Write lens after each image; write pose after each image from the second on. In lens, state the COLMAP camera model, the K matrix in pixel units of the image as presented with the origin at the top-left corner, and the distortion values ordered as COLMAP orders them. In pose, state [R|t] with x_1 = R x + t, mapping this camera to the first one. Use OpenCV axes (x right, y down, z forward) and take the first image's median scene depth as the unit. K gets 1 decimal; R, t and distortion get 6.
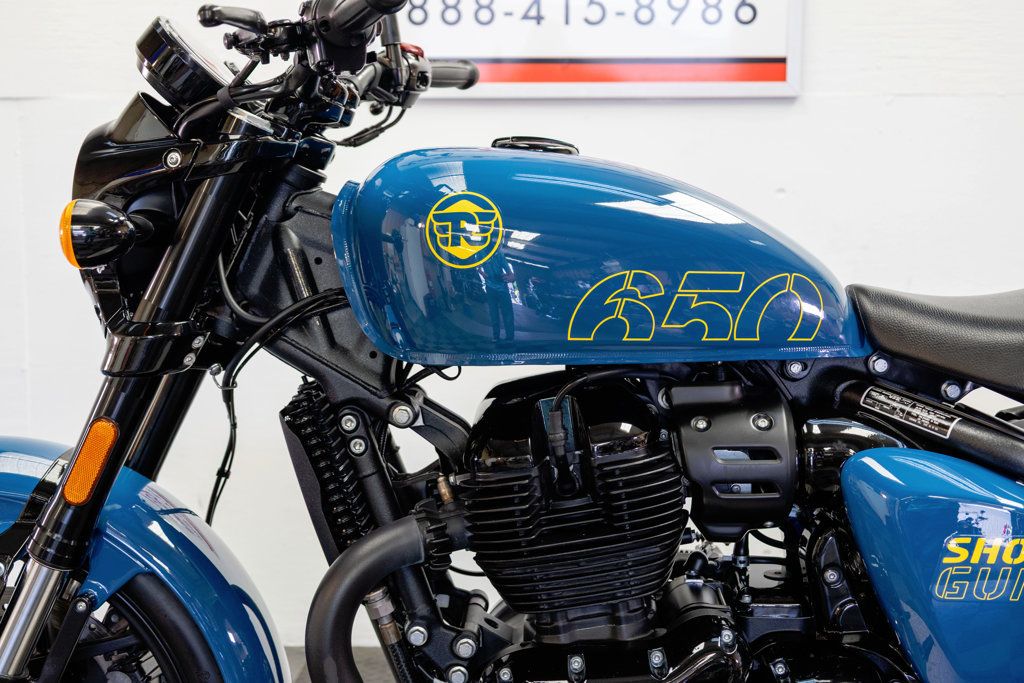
lens RADIAL K [[1440.2, 0, 505.7], [0, 1440.2, 341.6], [0, 0, 1]] dist [0.021445, 0.007084]
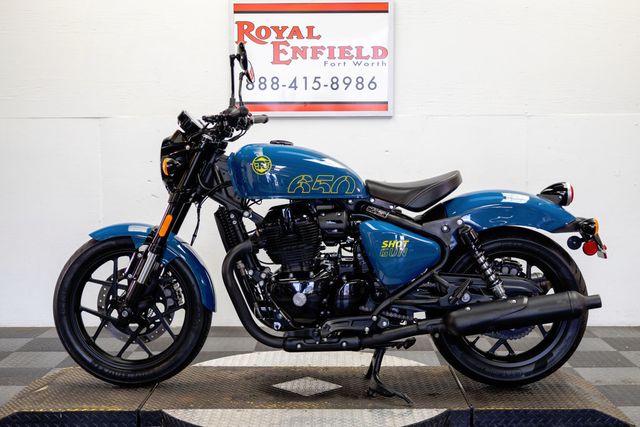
lens RADIAL K [[897.0, 0, 320.0], [0, 897.0, 213.5], [0, 0, 1]] dist [0.006463, -0.004644]
pose [[0.999852, -0.004990, 0.016469, 0.082548], [0.005447, 0.999599, -0.027805, 0.115642], [-0.016324, 0.027890, 0.999478, -1.354627]]
